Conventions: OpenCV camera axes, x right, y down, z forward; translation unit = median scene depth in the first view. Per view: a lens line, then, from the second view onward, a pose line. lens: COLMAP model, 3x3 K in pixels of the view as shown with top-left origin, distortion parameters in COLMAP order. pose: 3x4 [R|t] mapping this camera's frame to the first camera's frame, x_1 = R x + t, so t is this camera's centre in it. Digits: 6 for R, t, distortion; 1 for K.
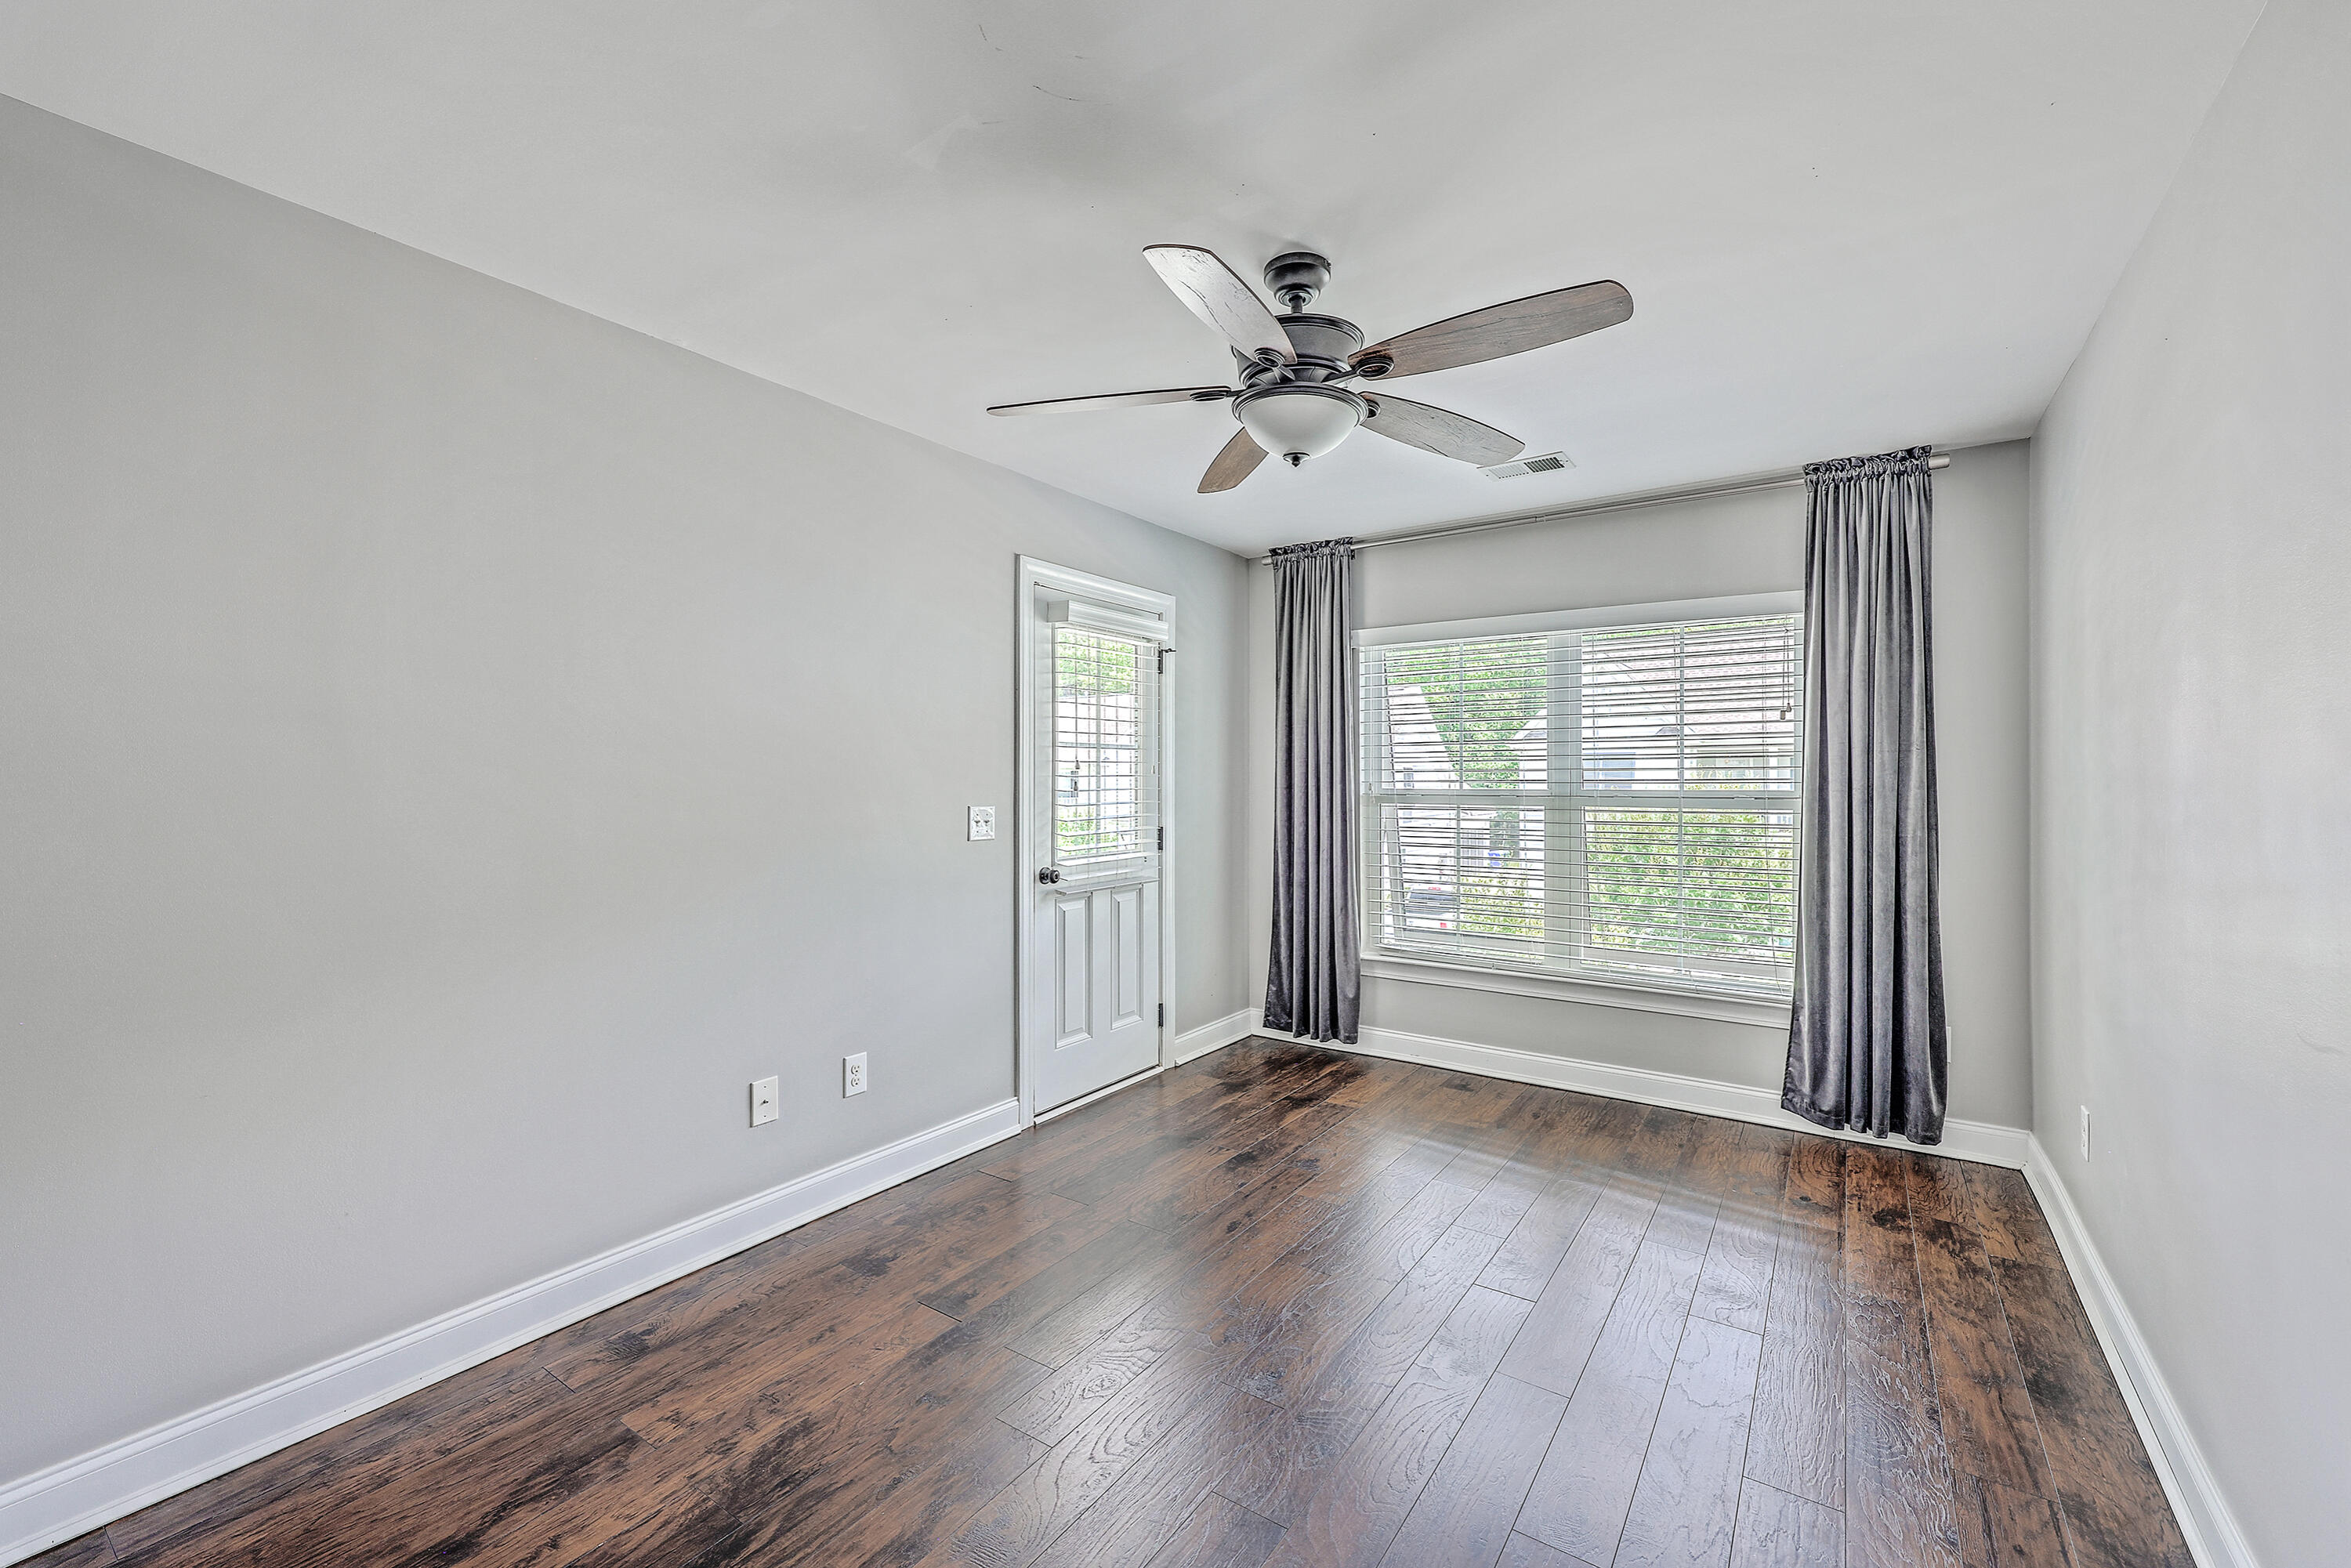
lens RADIAL K [[955.6, 0, 1178.7], [0, 955.6, 796.0], [0, 0, 1]] dist [0.009241, -0.000024]
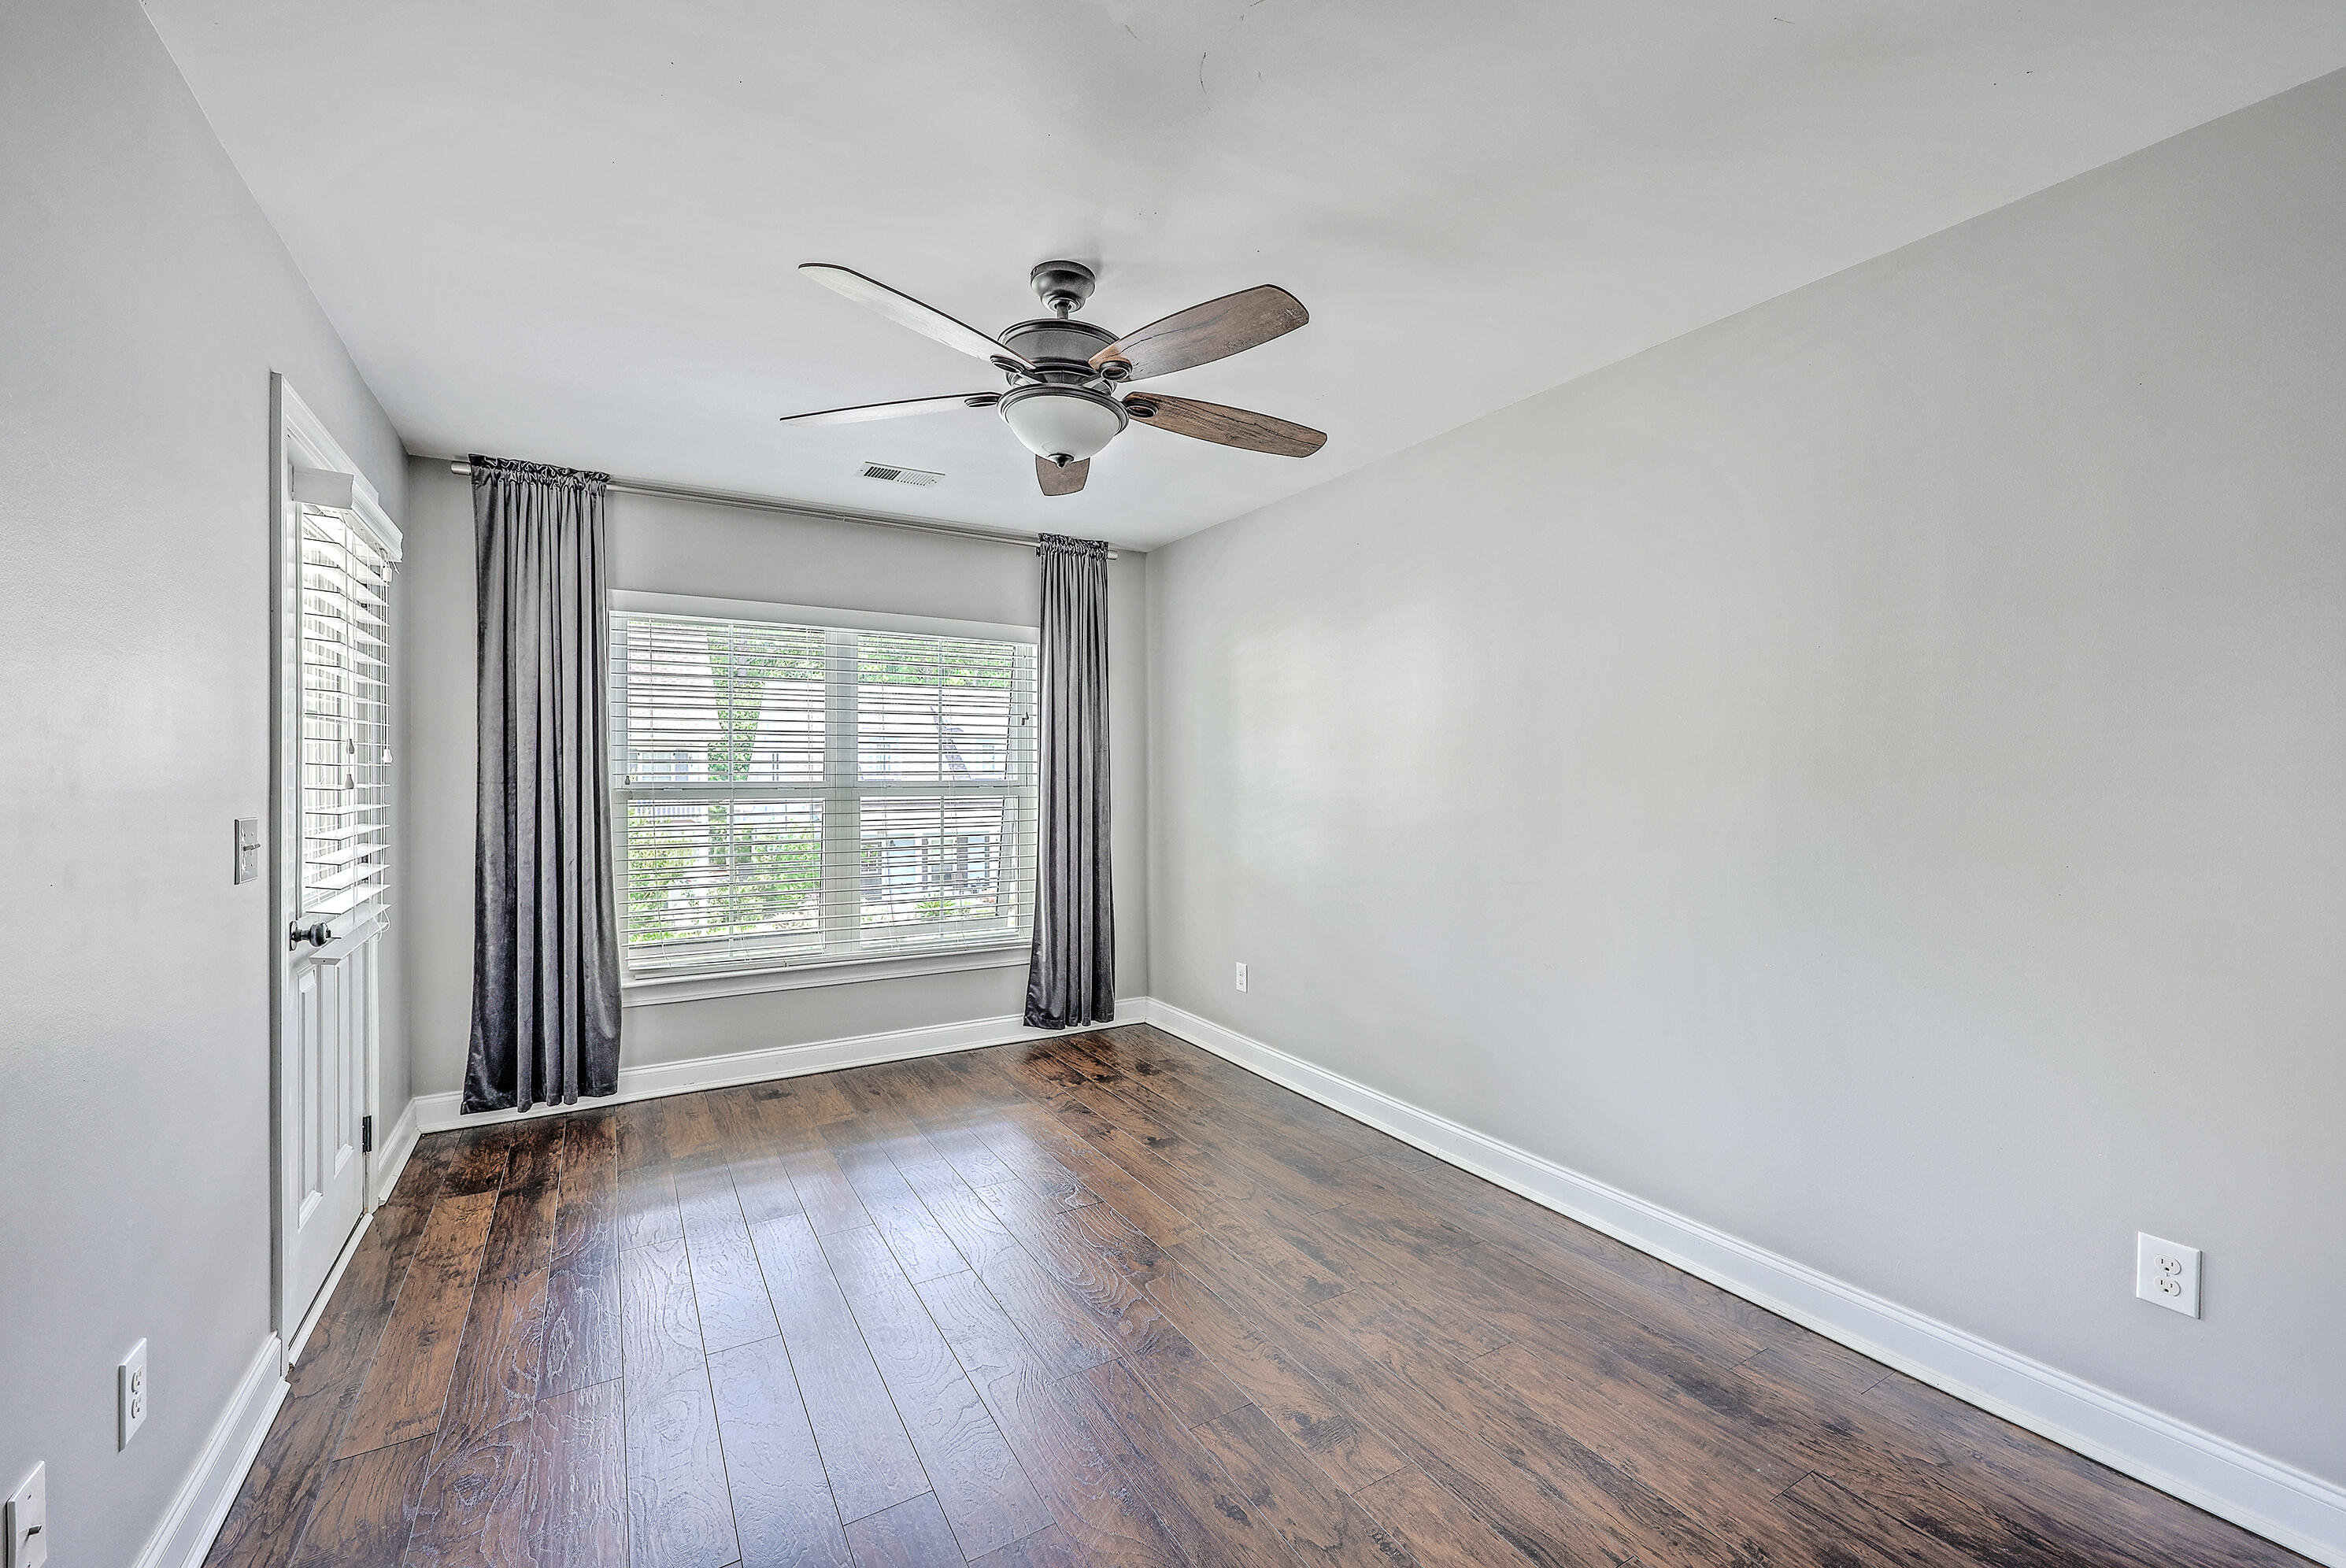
lens RADIAL K [[953.5, 0, 1184.4], [0, 953.5, 789.1], [0, 0, 1]] dist [0.009241, -0.000024]
pose [[0.421065, -0.016684, 0.906877, -0.403656], [0.016527, 0.999806, 0.010720, -0.003052], [-0.906880, 0.010474, 0.421259, 0.238527]]
